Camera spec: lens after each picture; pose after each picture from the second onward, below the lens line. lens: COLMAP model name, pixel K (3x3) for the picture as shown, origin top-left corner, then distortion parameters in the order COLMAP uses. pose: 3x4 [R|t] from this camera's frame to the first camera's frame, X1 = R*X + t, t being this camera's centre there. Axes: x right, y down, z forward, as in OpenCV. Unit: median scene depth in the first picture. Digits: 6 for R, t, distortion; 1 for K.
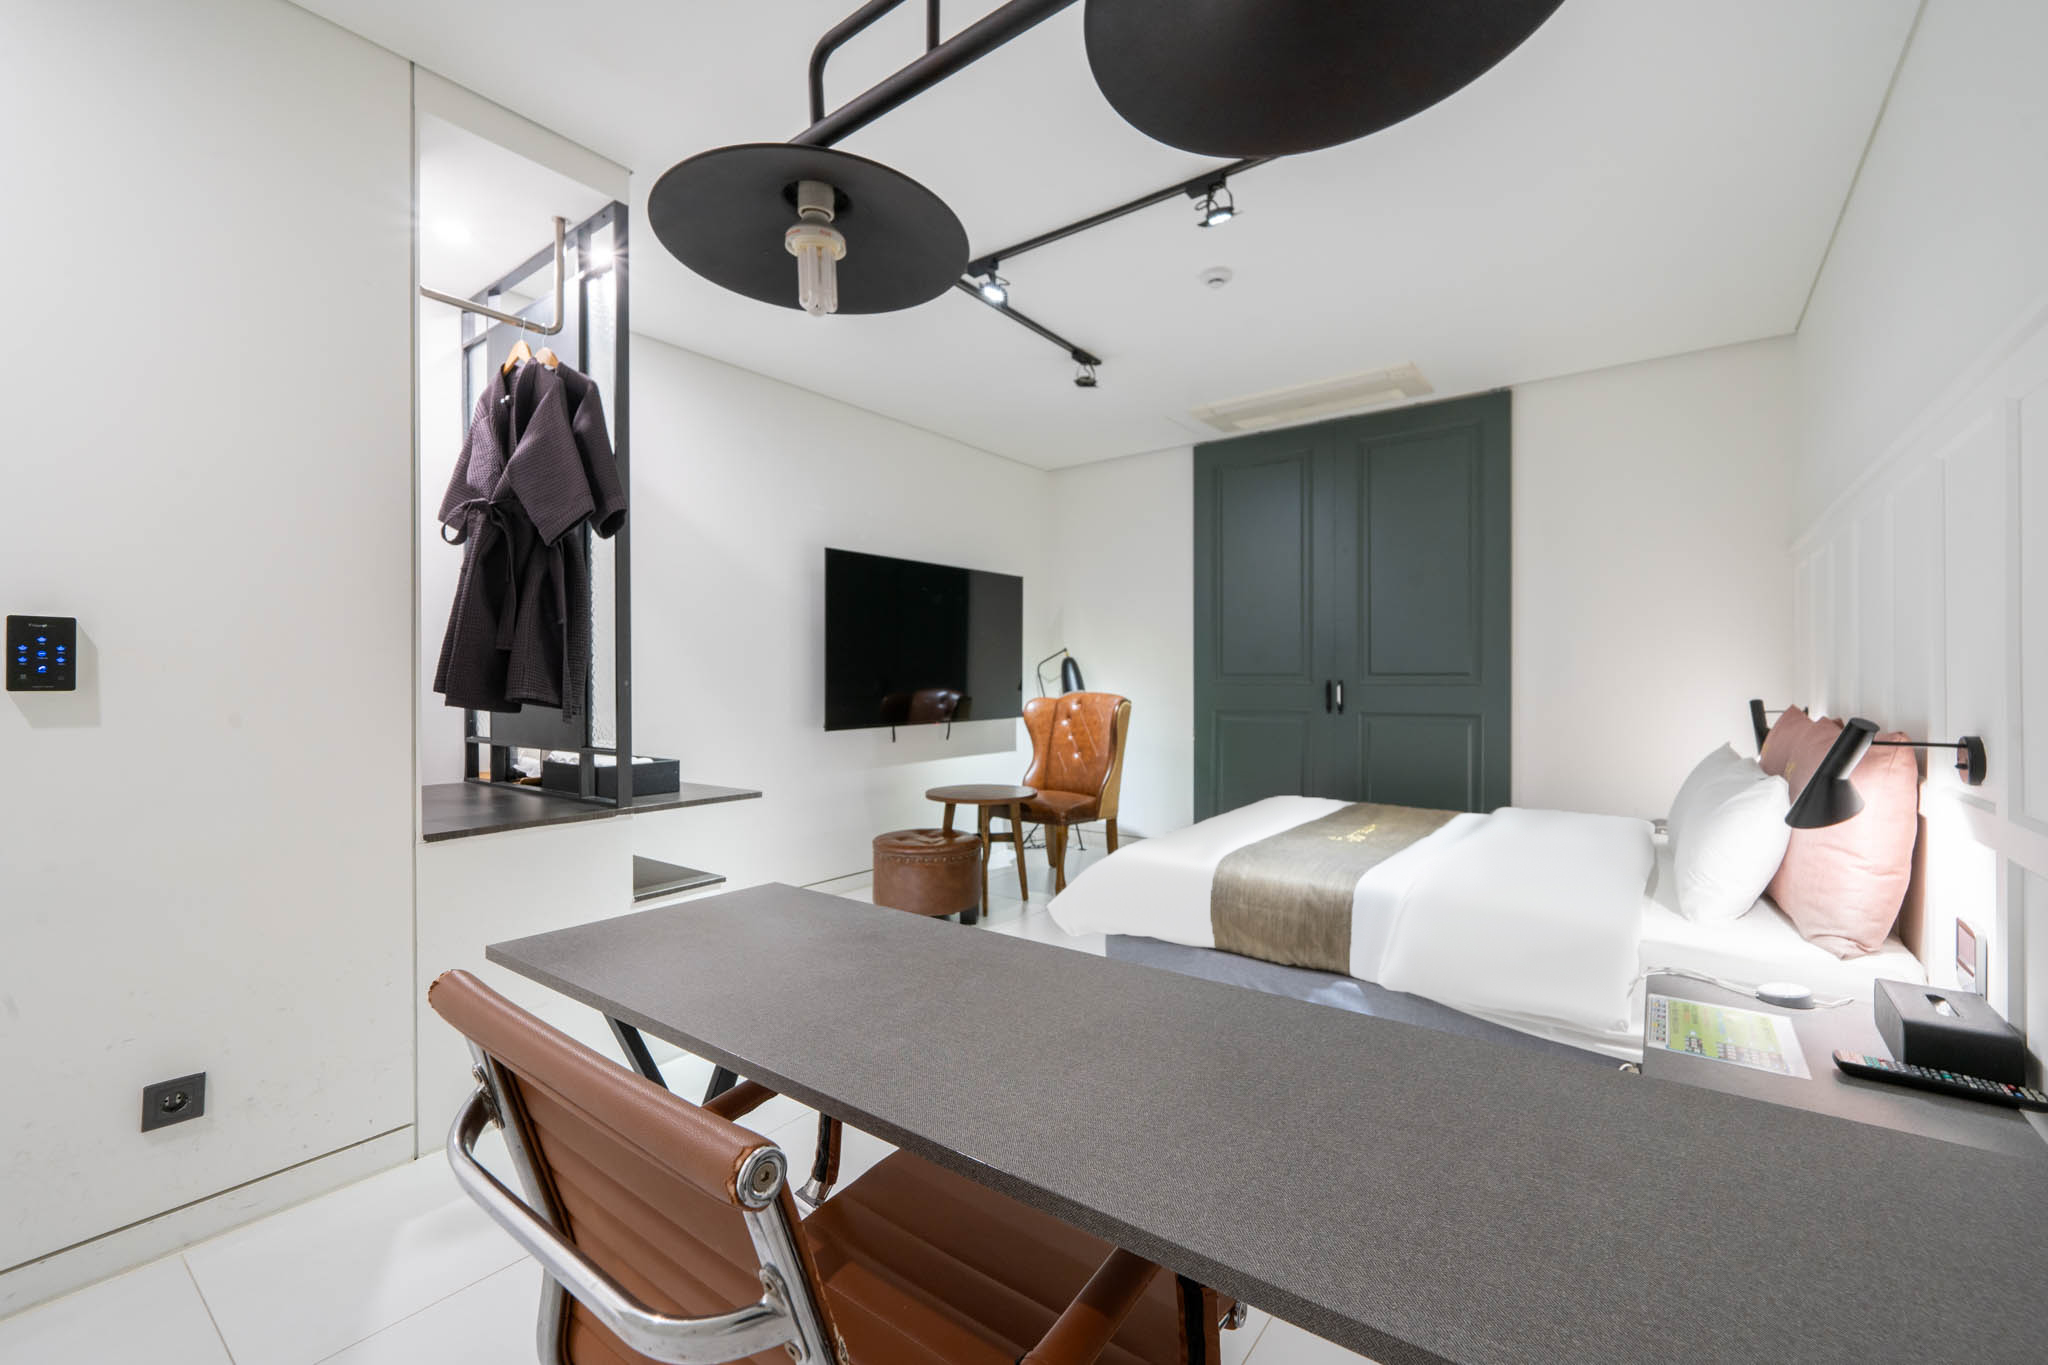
lens RADIAL K [[835.7, 0, 1034.9], [0, 835.7, 678.9], [0, 0, 1]] dist [0.000475, -0.000128]
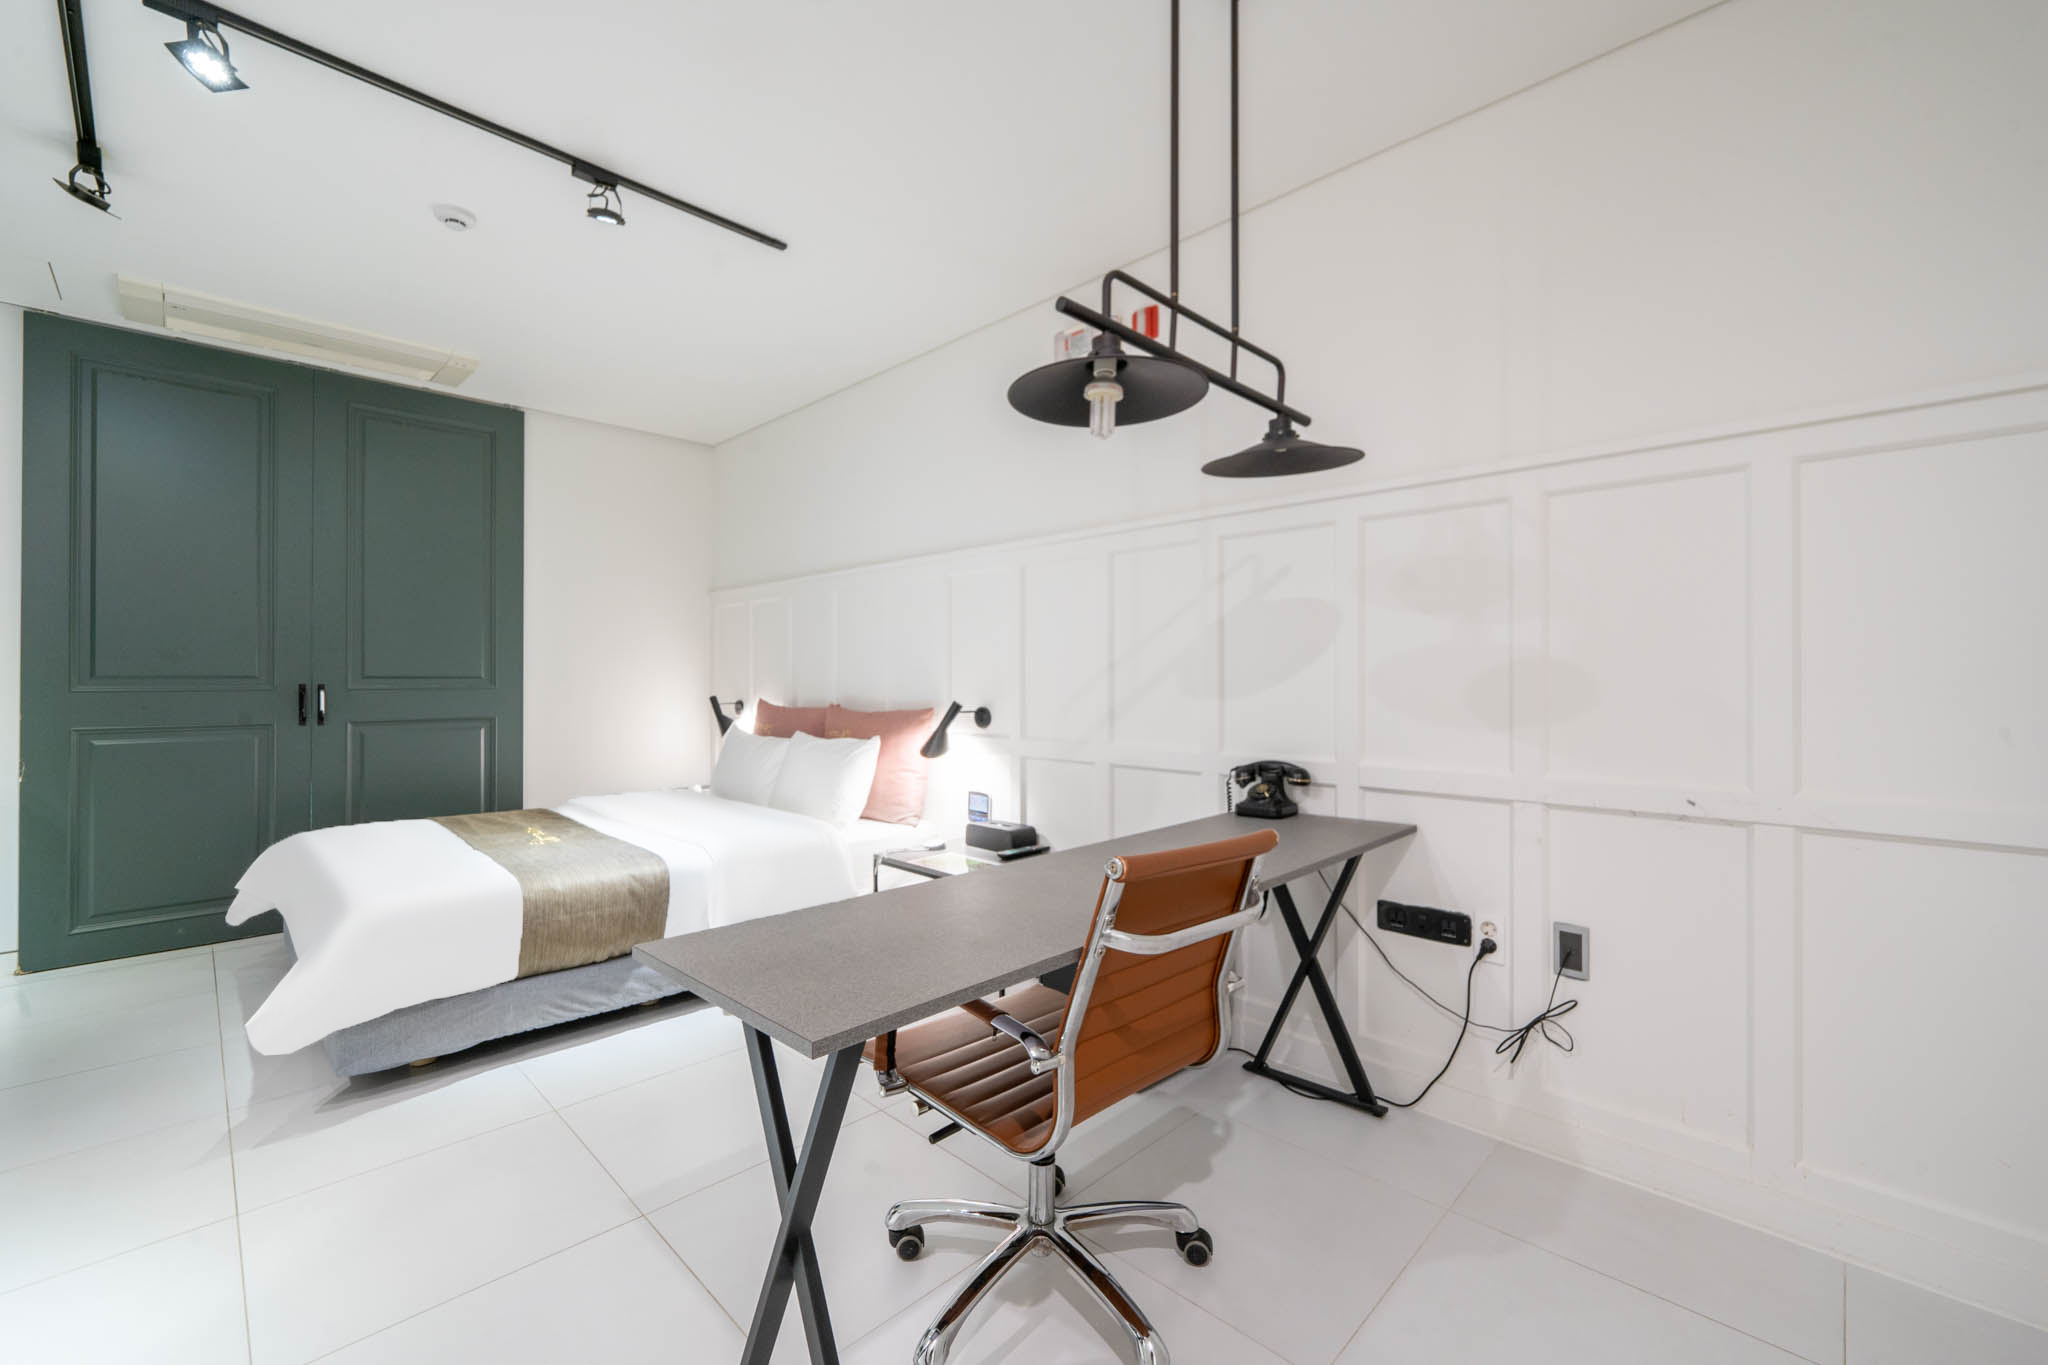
lens RADIAL K [[835.7, 0, 1035.7], [0, 835.7, 680.8], [0, 0, 1]] dist [0.000475, -0.000128]
pose [[0.136512, -0.000267, 0.990638, -0.455788], [0.002860, 0.999996, -0.000124, 0.000327], [-0.990634, 0.002850, 0.136513, 0.236577]]
